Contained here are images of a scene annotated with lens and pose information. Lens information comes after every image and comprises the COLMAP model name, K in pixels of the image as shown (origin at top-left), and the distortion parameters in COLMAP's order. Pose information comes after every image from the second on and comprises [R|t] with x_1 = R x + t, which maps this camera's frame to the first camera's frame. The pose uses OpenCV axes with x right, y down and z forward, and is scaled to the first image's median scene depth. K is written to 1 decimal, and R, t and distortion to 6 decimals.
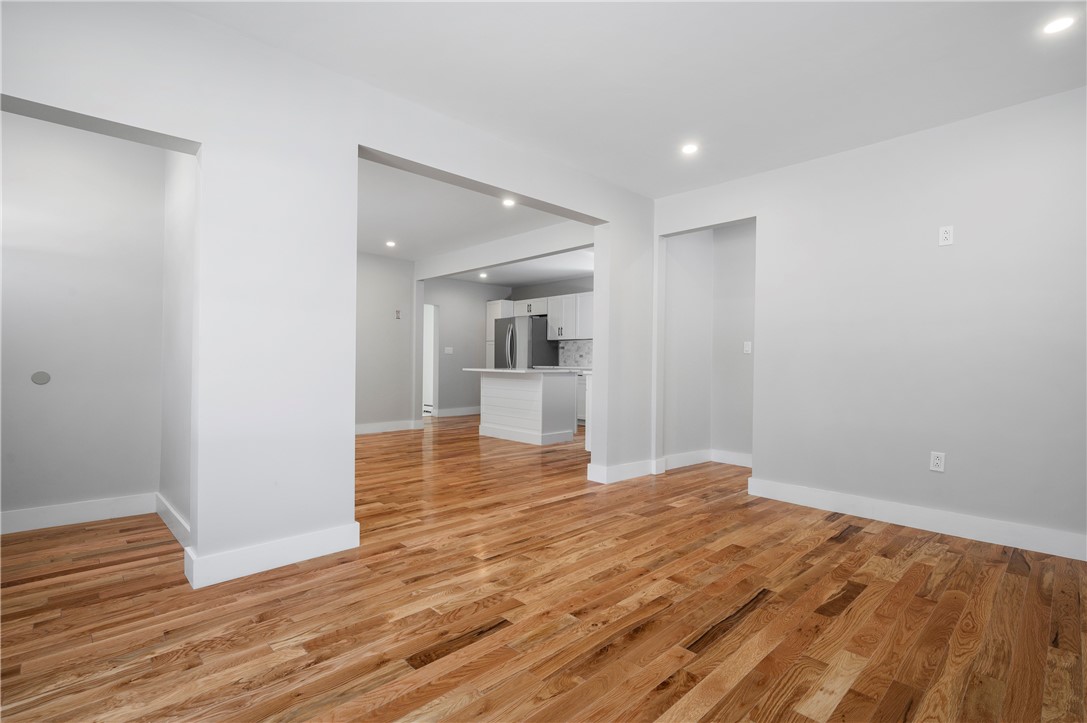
lens RADIAL K [[503.1, 0, 543.6], [0, 503.1, 360.2], [0, 0, 1]] dist [0.003708, 0.000121]
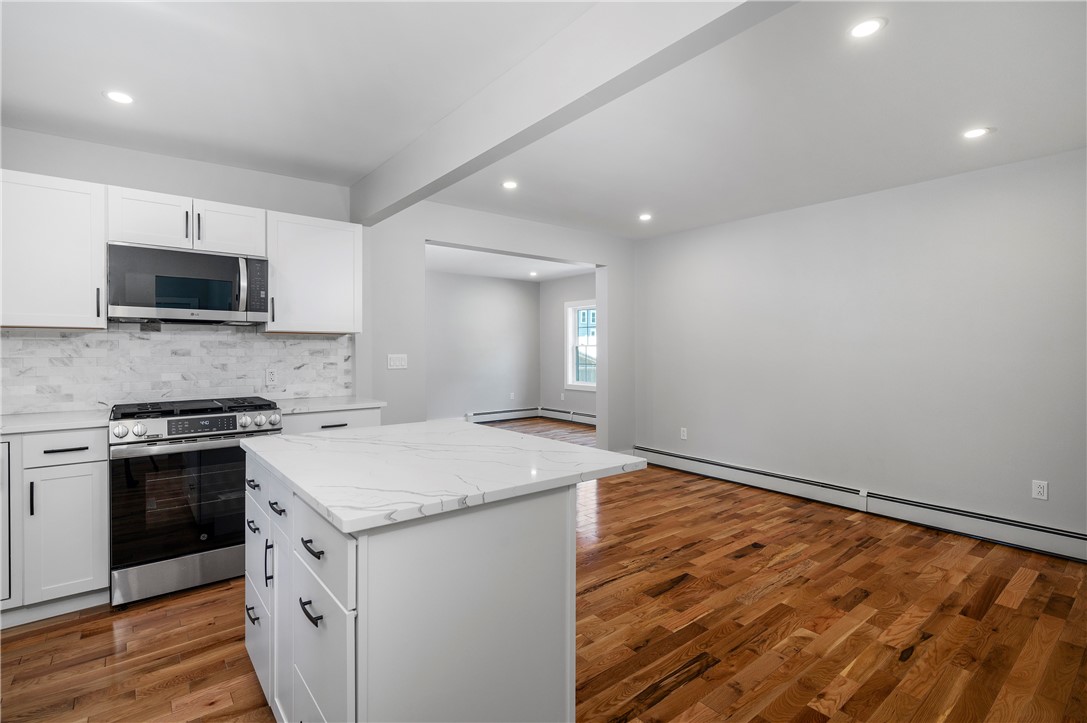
lens RADIAL K [[503.1, 0, 545.3], [0, 503.1, 356.9], [0, 0, 1]] dist [0.003708, 0.000121]
pose [[-0.996781, -0.014843, 0.078788, -0.370739], [-0.014068, 0.999847, 0.010376, -0.094635], [-0.078930, 0.009235, -0.996837, 3.477288]]
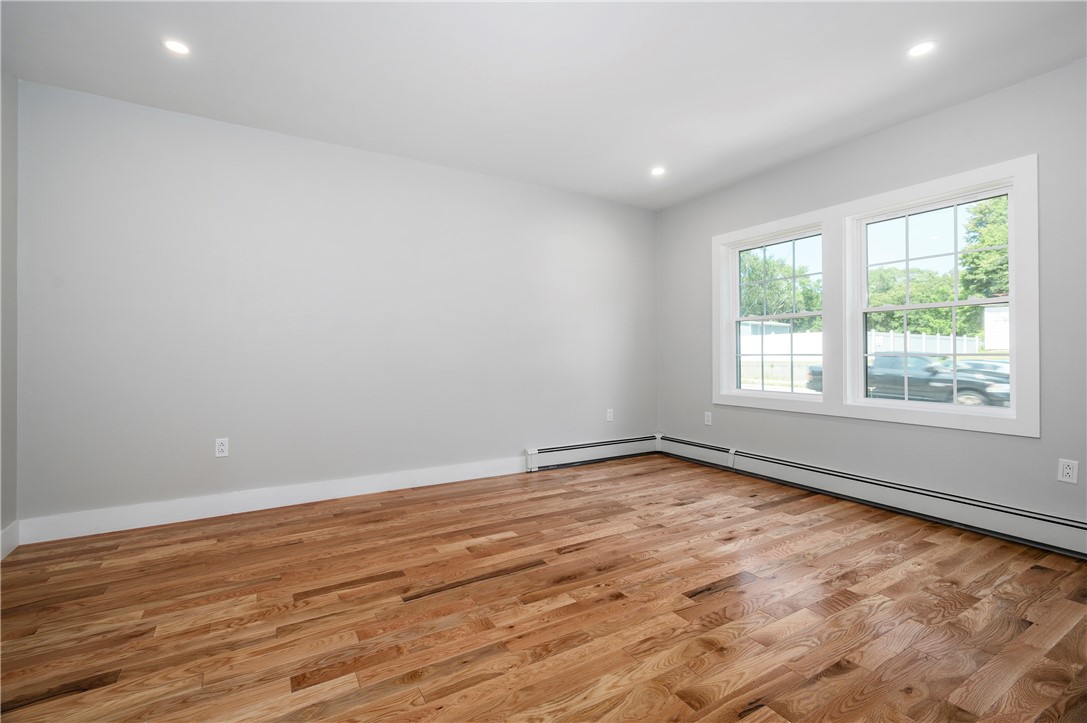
lens RADIAL K [[474.6, 0, 531.4], [0, 474.6, 353.2], [0, 0, 1]] dist [0.002548, 0.000204]
pose [[-0.970272, -0.009355, 0.241836, 0.010349], [-0.010805, 0.999931, -0.004672, 0.003261], [-0.241776, -0.007146, -0.970306, 1.699525]]
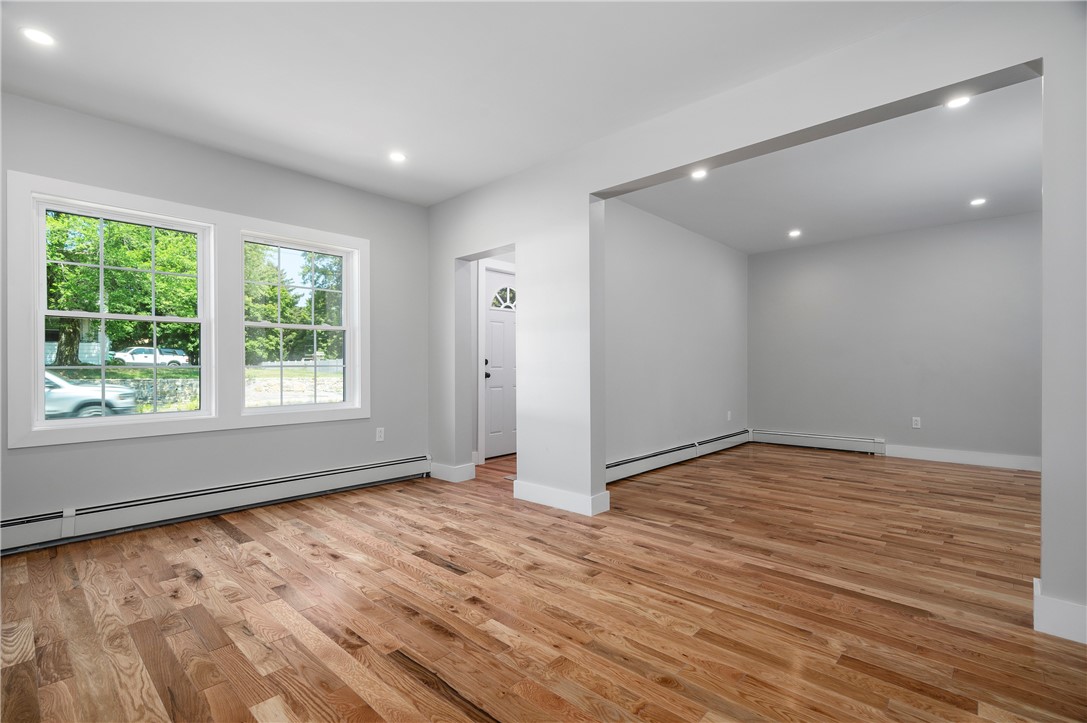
lens RADIAL K [[503.1, 0, 542.6], [0, 503.1, 359.3], [0, 0, 1]] dist [0.003708, 0.000121]
pose [[0.054714, -0.023744, -0.998220, 0.982219], [0.007126, 0.999701, -0.023388, 0.014194], [0.998477, -0.005834, 0.054866, 0.923800]]
